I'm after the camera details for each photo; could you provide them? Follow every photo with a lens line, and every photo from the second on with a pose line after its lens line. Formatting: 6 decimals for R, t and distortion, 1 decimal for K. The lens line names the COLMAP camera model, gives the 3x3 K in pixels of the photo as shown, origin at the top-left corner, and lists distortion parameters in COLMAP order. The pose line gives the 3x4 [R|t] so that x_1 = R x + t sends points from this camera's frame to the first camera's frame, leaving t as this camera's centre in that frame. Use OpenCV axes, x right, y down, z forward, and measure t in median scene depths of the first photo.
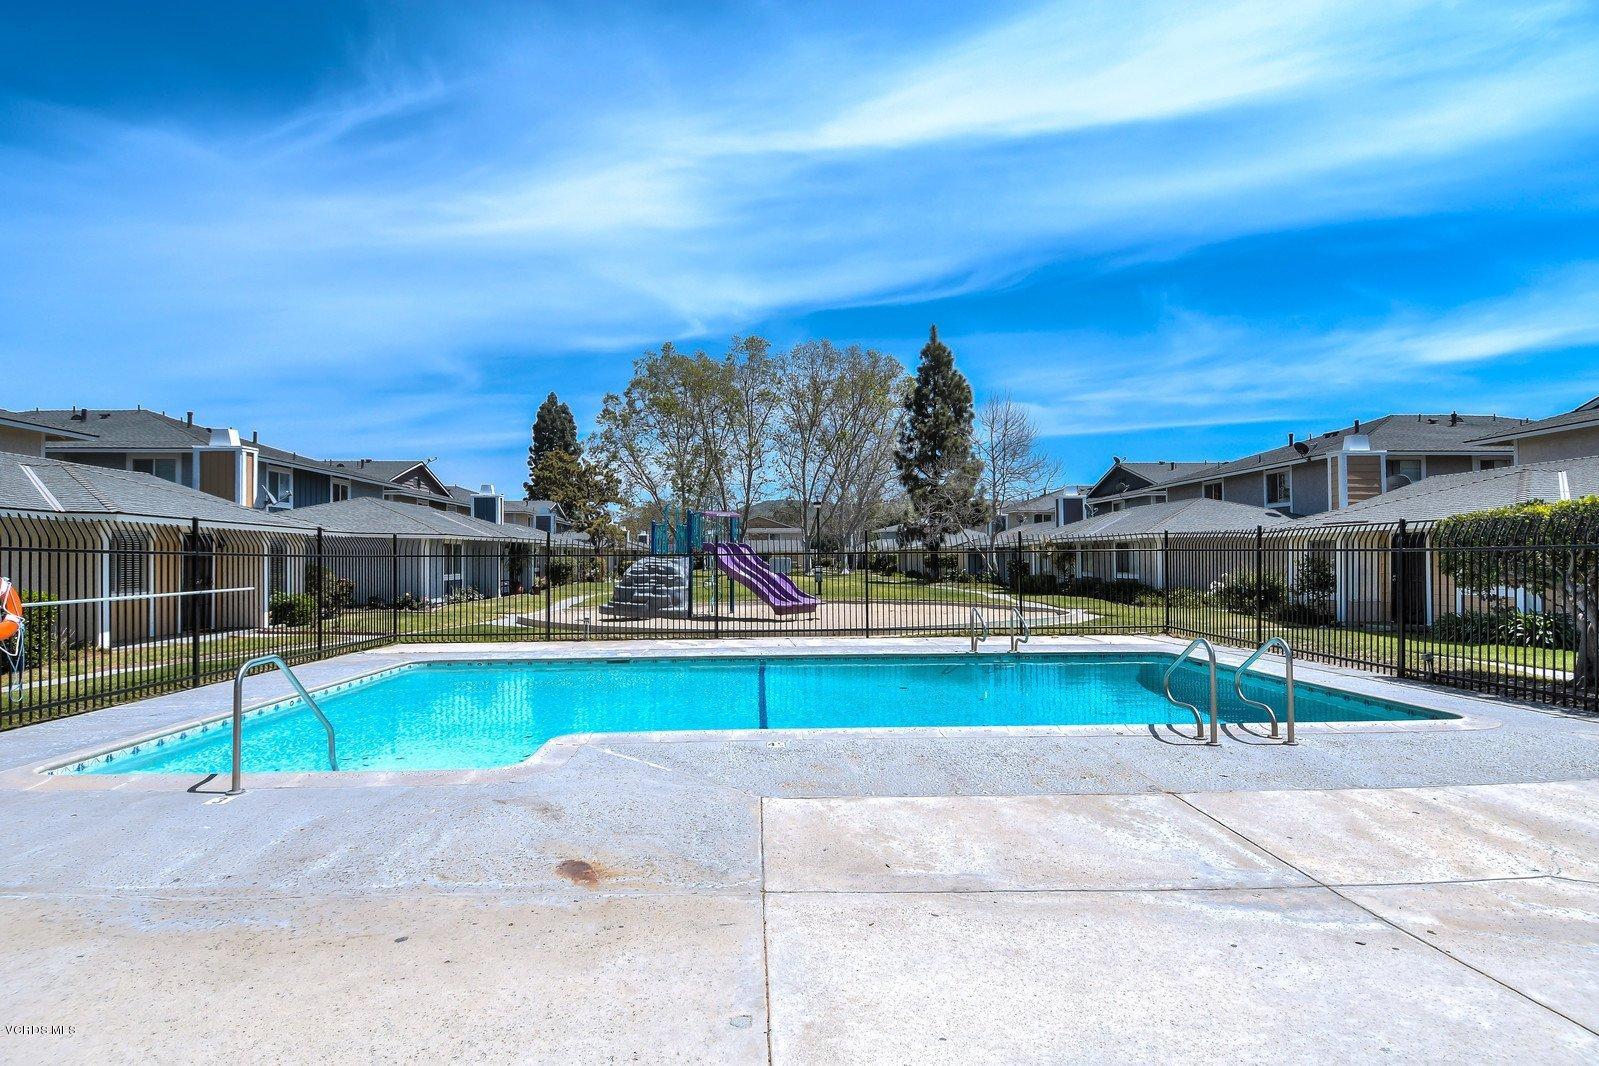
lens RADIAL K [[769.2, 0, 799.5], [0, 769.2, 533.0], [0, 0, 1]] dist [0.003194, -0.000765]
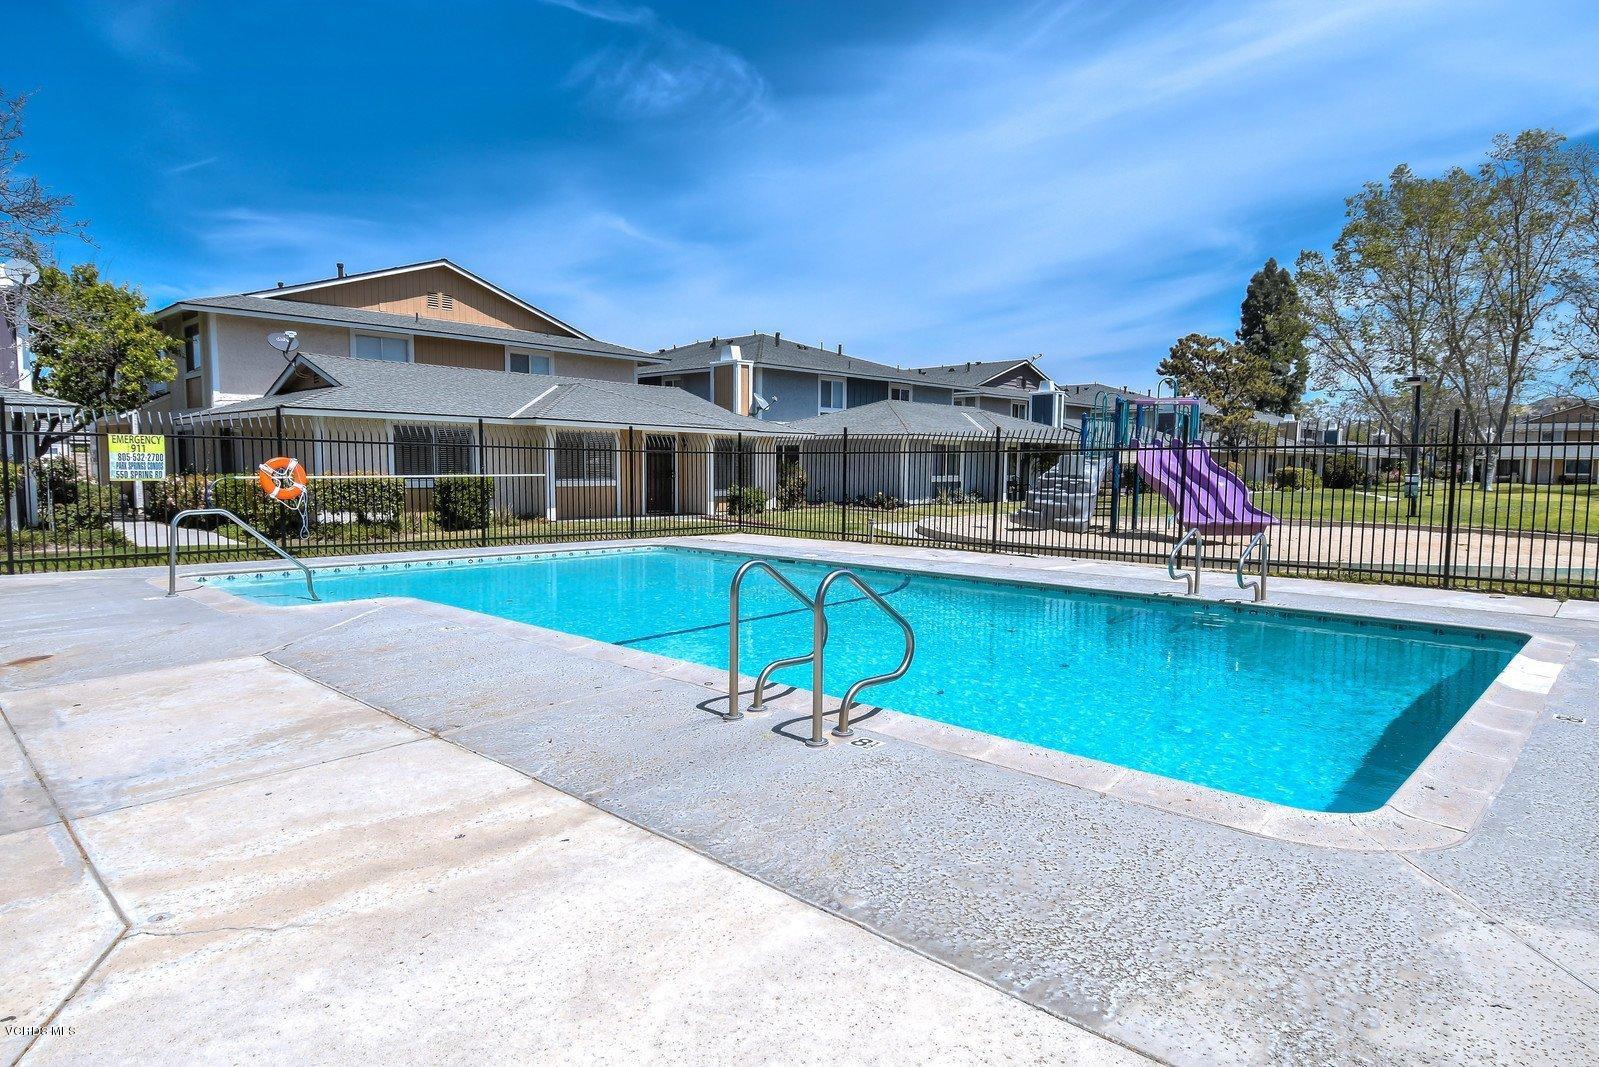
lens RADIAL K [[861.3, 0, 803.9], [0, 861.3, 543.4], [0, 0, 1]] dist [0.043508, -0.045538]
pose [[0.713153, 0.070861, -0.697417, 0.381108], [0.014469, 0.993178, 0.115707, 0.017063], [0.700859, -0.092608, 0.707263, 0.193889]]
